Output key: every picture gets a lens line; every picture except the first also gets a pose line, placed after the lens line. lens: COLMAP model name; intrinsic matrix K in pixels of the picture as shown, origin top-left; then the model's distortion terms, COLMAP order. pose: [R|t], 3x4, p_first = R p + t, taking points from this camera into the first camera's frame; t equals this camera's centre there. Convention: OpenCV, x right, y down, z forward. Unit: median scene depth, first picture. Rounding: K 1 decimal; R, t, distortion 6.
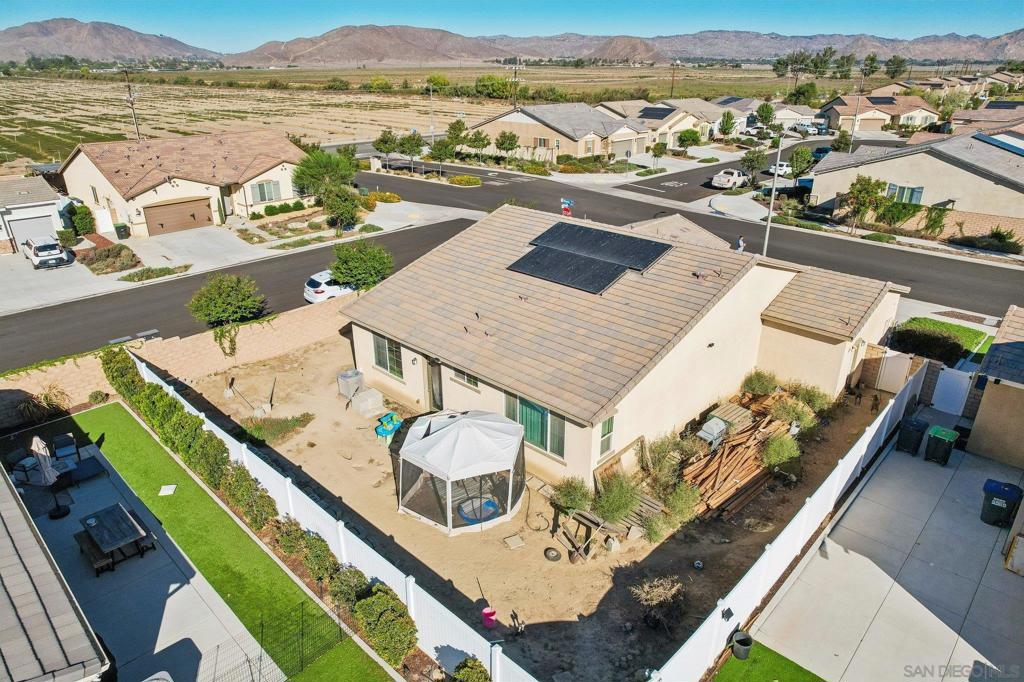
lens RADIAL K [[653.9, 0, 515.9], [0, 653.9, 341.4], [0, 0, 1]] dist [-0.075504, 0.069363]
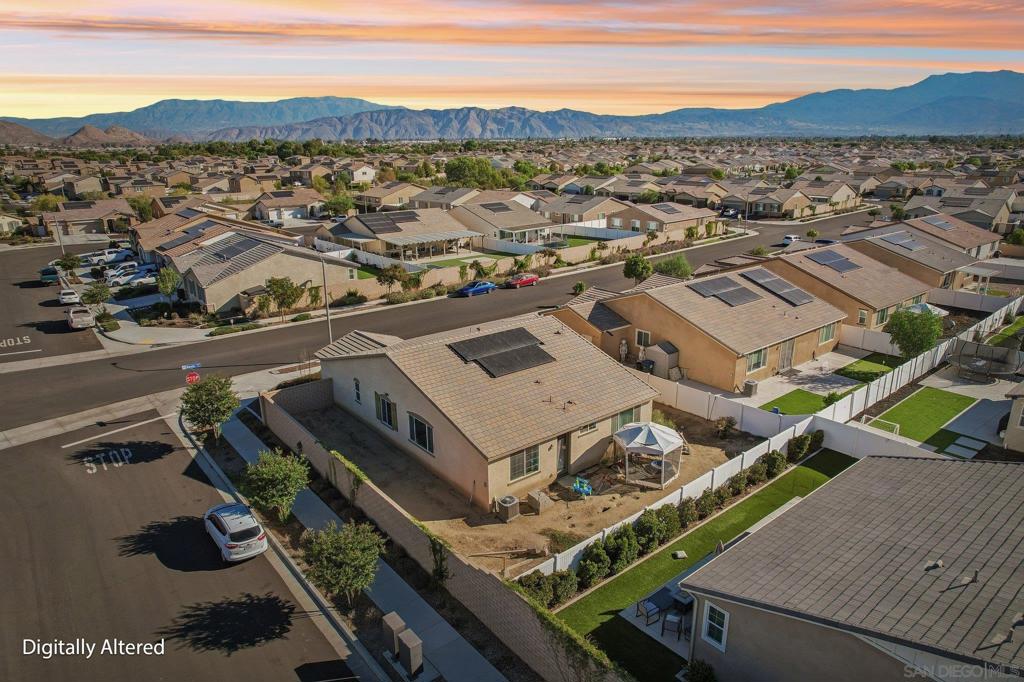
lens RADIAL K [[653.9, 0, 515.9], [0, 653.9, 341.4], [0, 0, 1]] dist [-0.075504, 0.069363]
pose [[0.124707, -0.294448, 0.947496, -0.662129], [0.399189, 0.889142, 0.223774, -0.240174], [-0.908348, 0.350324, 0.228422, 0.307225]]
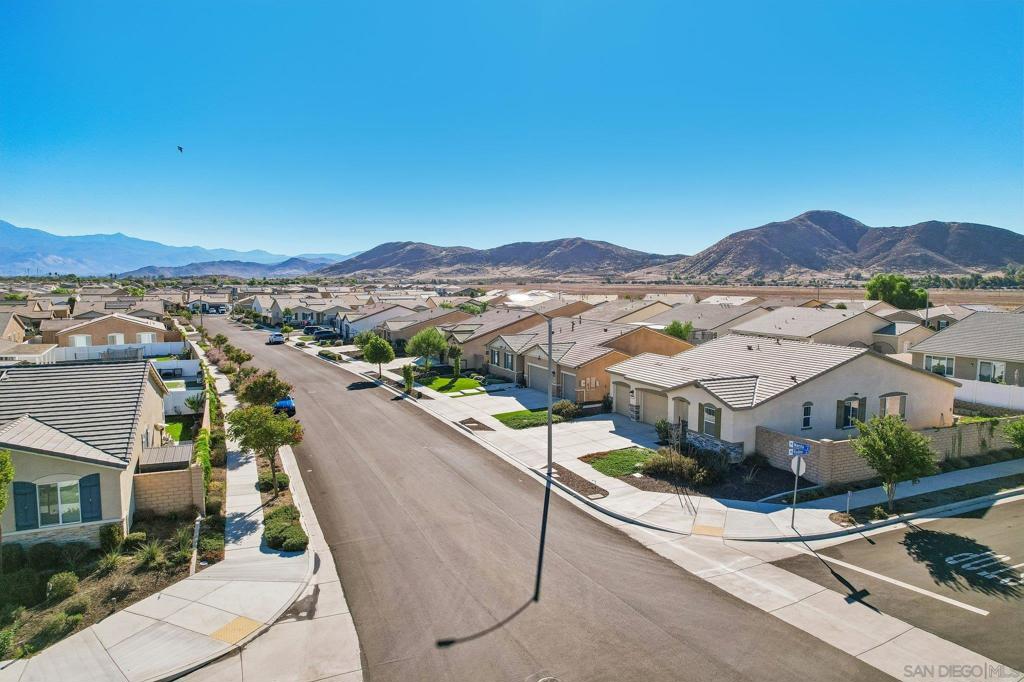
lens RADIAL K [[653.9, 0, 515.9], [0, 653.9, 341.4], [0, 0, 1]] dist [-0.075504, 0.069363]
pose [[-0.922692, -0.036225, 0.383832, 0.084542], [0.152899, 0.879553, 0.450565, -0.544754], [-0.353922, 0.474420, -0.806018, 1.366111]]
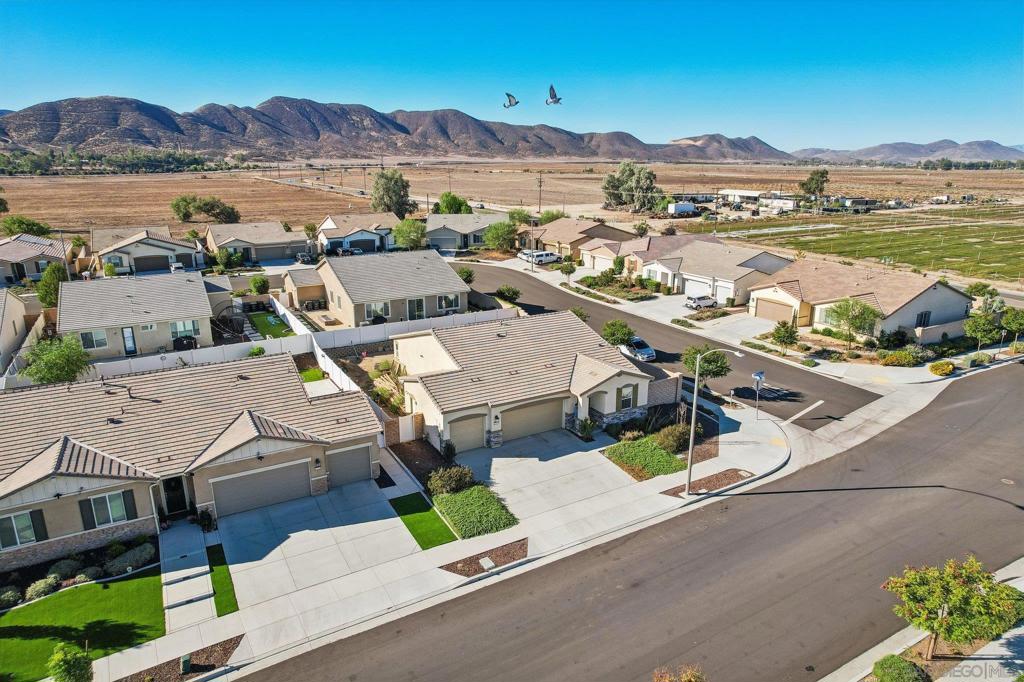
lens RADIAL K [[653.9, 0, 515.9], [0, 653.9, 341.4], [0, 0, 1]] dist [-0.075504, 0.069363]
pose [[-0.281135, 0.262921, -0.922950, 1.009436], [-0.382487, 0.851351, 0.359032, -0.431322], [0.880151, 0.453953, -0.138781, 0.696049]]
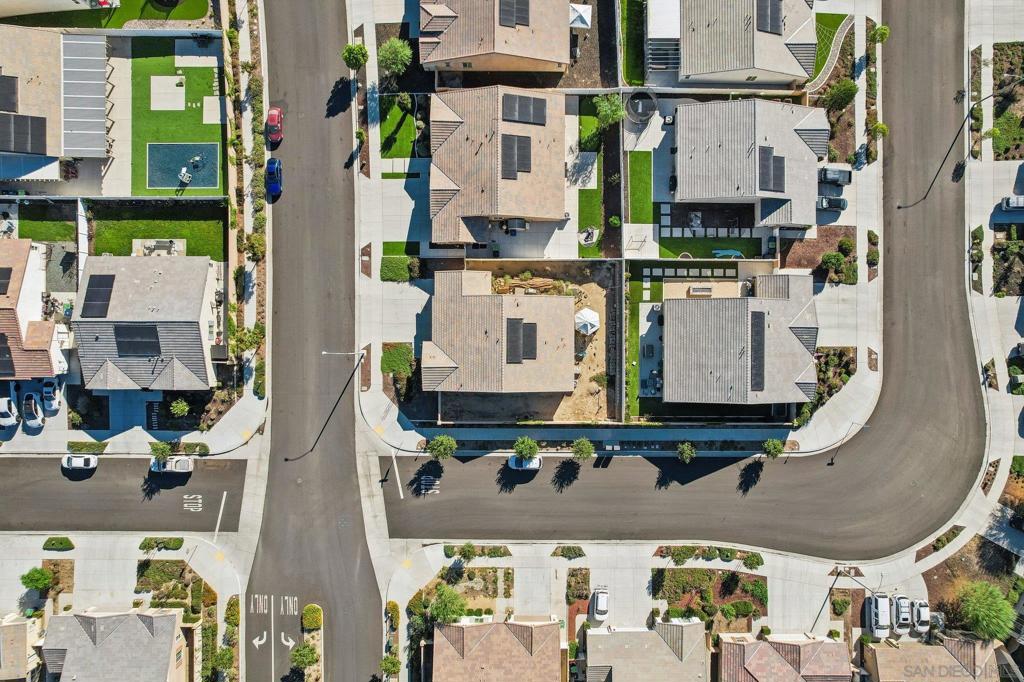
lens RADIAL K [[664.9, 0, 512.0], [0, 664.9, 341.0], [0, 0, 1]] dist [-0.055028, 0.072047]
pose [[-0.686528, -0.727102, -0.001314, 0.070528], [0.285596, -0.271320, 0.919141, -1.619349], [-0.668666, 0.630641, 0.393927, -0.150298]]
